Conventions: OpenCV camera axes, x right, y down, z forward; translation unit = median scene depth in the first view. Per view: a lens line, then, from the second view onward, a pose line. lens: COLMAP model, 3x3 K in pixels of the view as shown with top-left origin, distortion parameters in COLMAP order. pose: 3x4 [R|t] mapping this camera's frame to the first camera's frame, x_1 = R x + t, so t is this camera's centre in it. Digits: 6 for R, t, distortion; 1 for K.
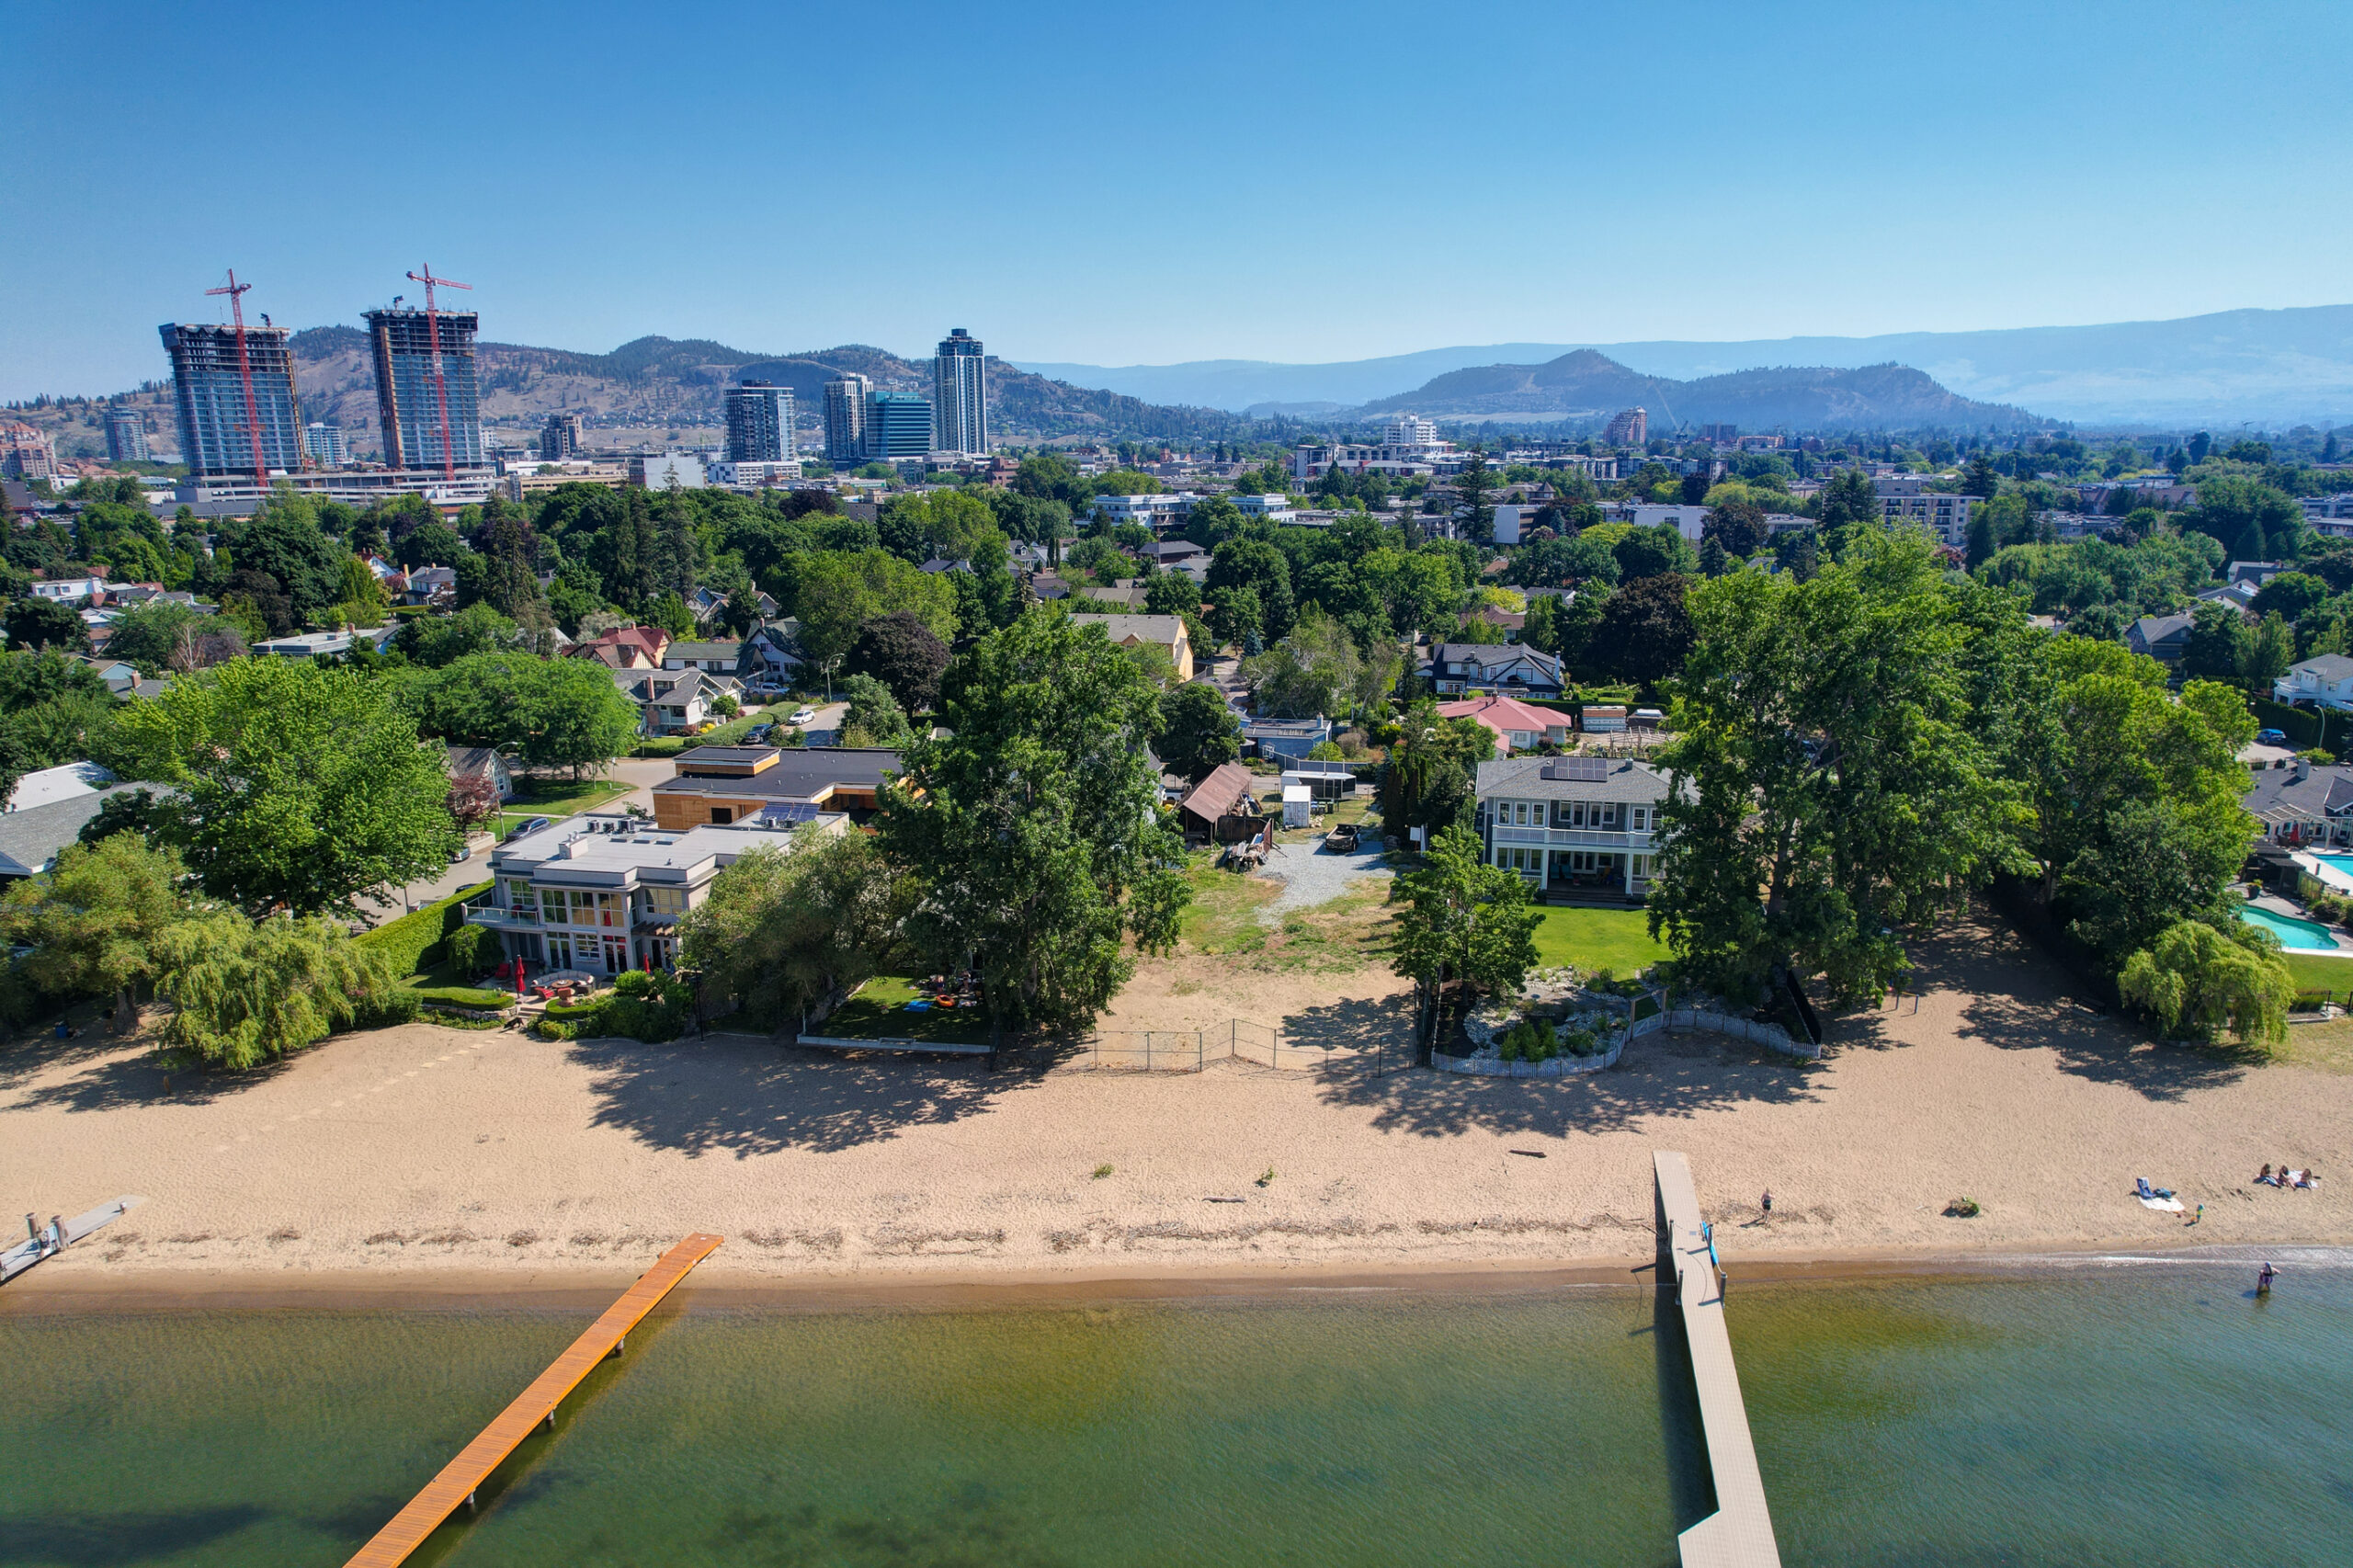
lens RADIAL K [[1509.7, 0, 1186.8], [0, 1509.7, 789.5], [0, 0, 1]] dist [-0.078083, 0.071943]
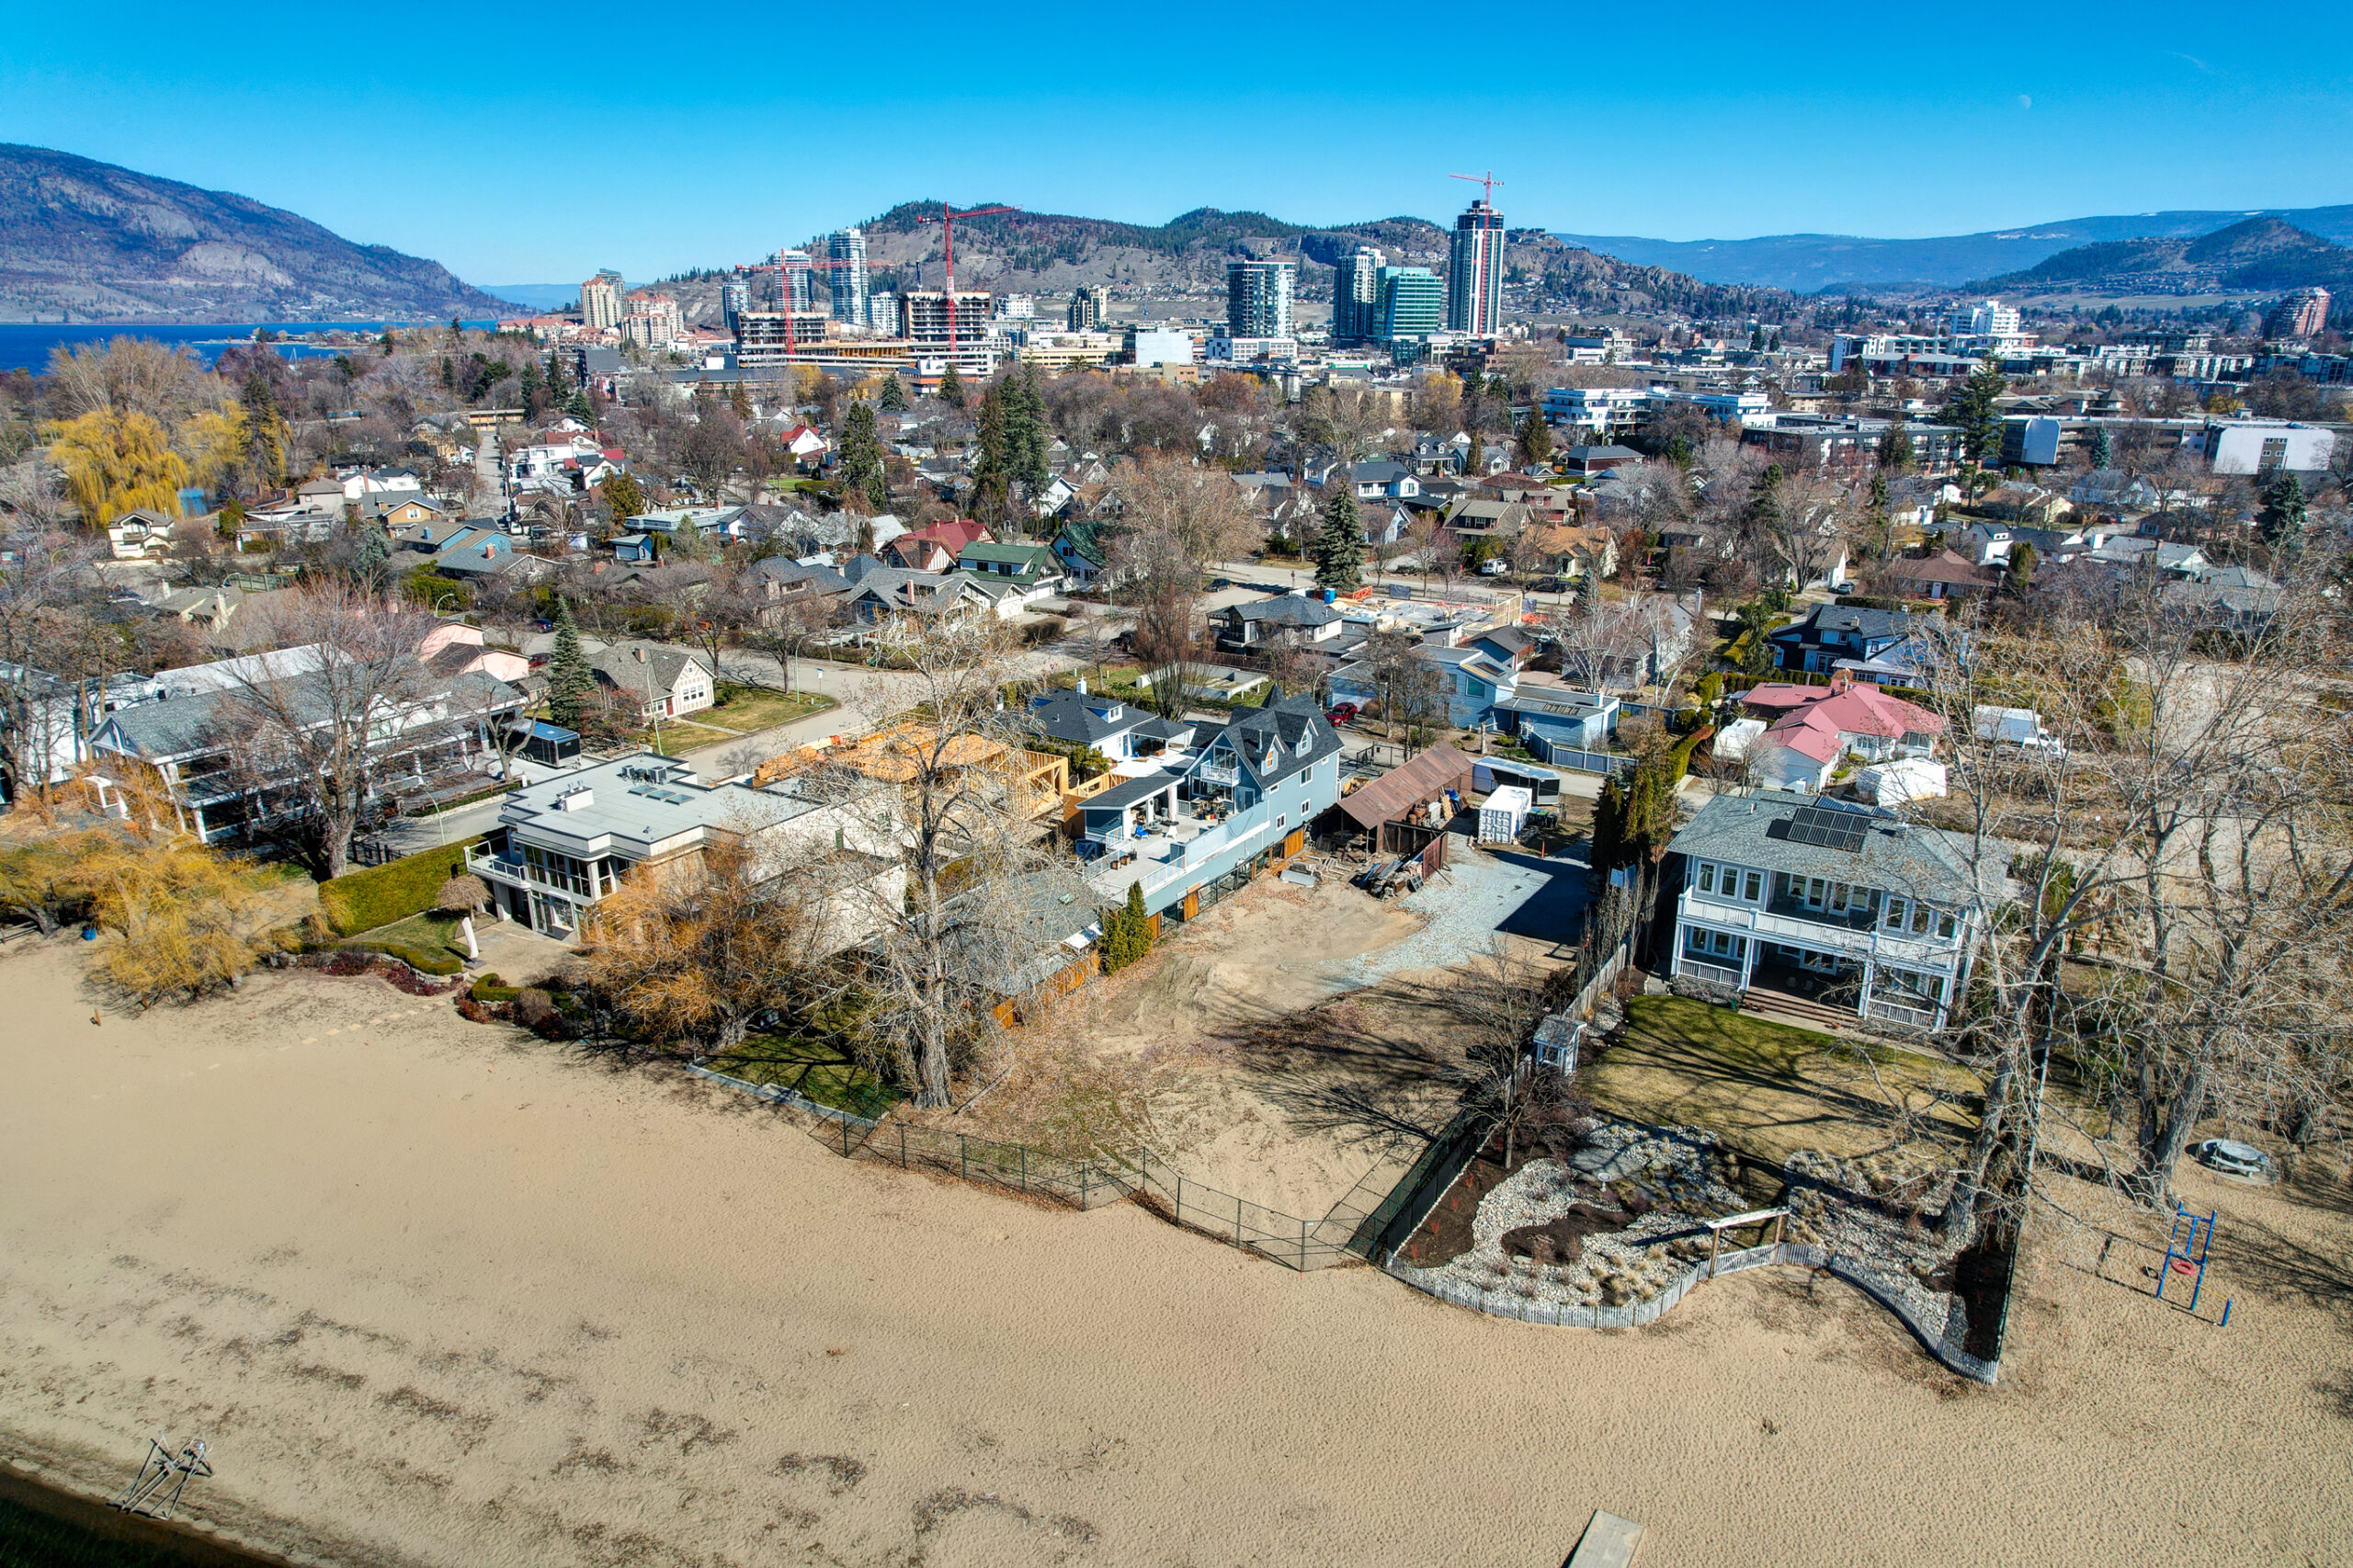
lens RADIAL K [[1509.7, 0, 1186.8], [0, 1509.7, 789.5], [0, 0, 1]] dist [-0.078083, 0.071943]
pose [[0.939557, 0.111649, -0.323676, 0.177664], [-0.086153, 0.992015, 0.092103, -0.062459], [0.331375, -0.058650, 0.941674, 0.201860]]
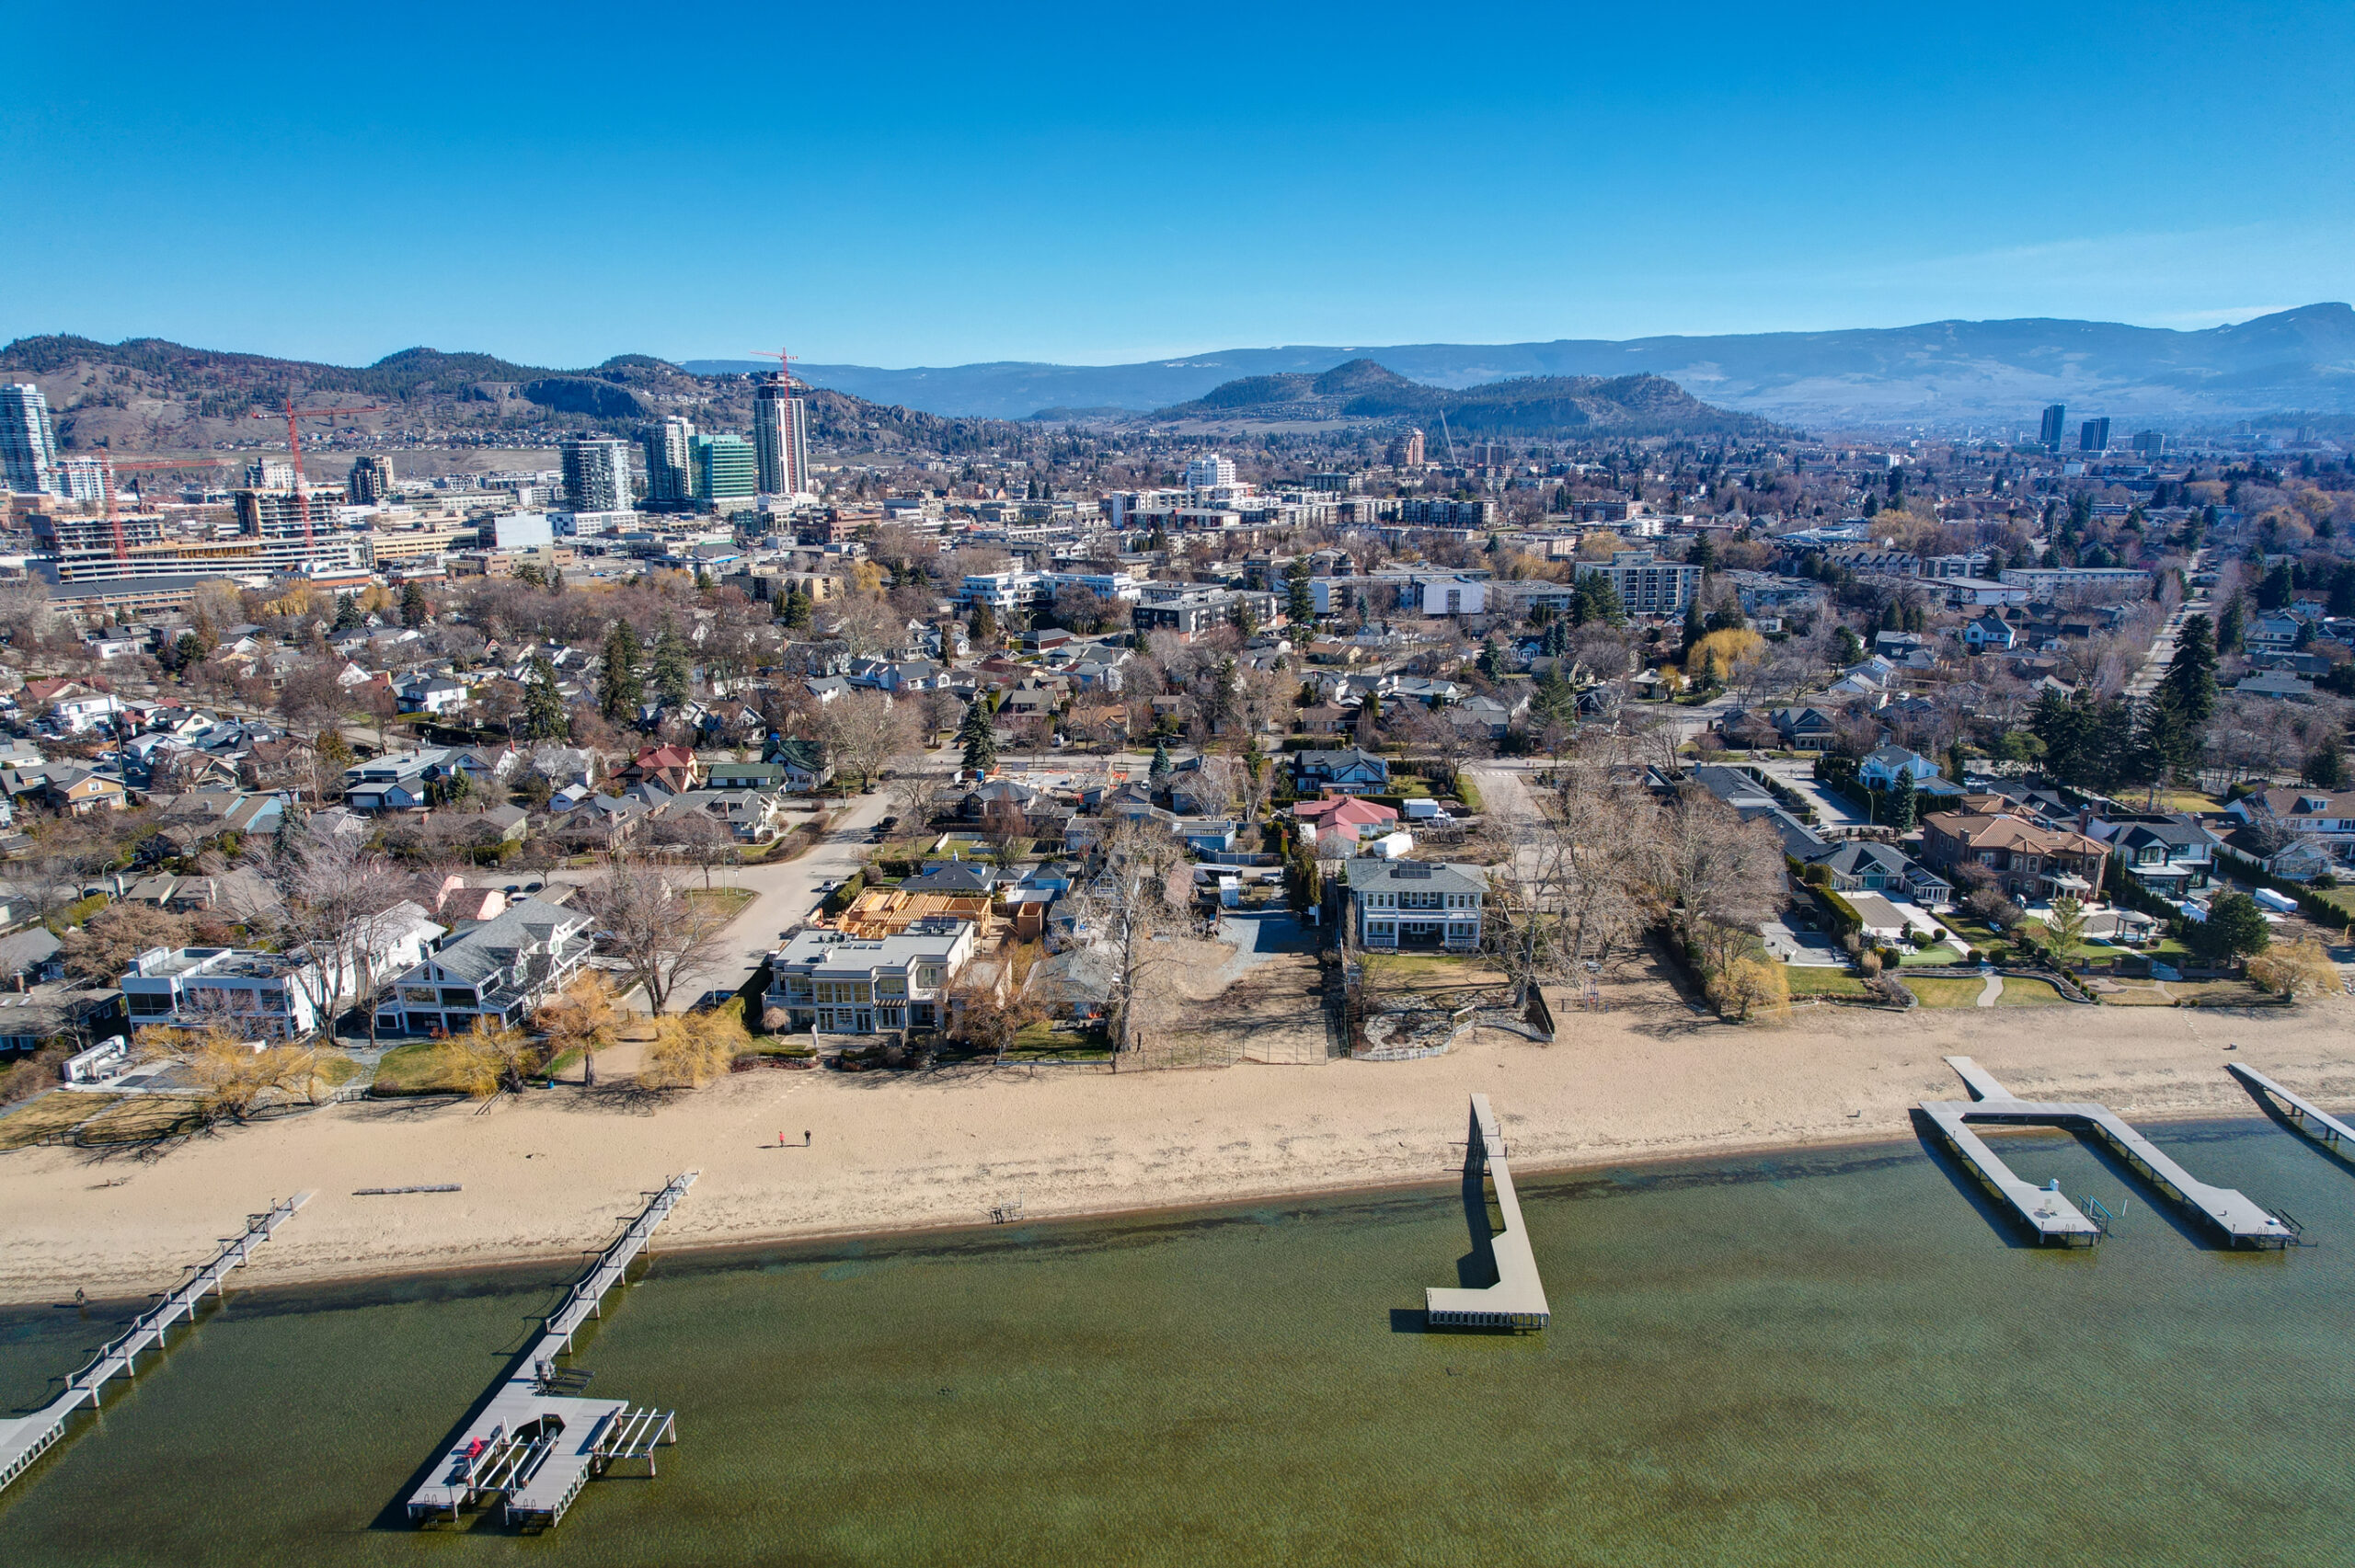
lens RADIAL K [[1505.3, 0, 1186.3], [0, 1505.3, 791.2], [0, 0, 1]] dist [-0.066282, 0.058997]
pose [[0.990293, -0.034985, 0.134519, -0.175879], [0.034818, 0.999387, 0.003601, -0.100244], [-0.134562, 0.001118, 0.990904, -0.512985]]
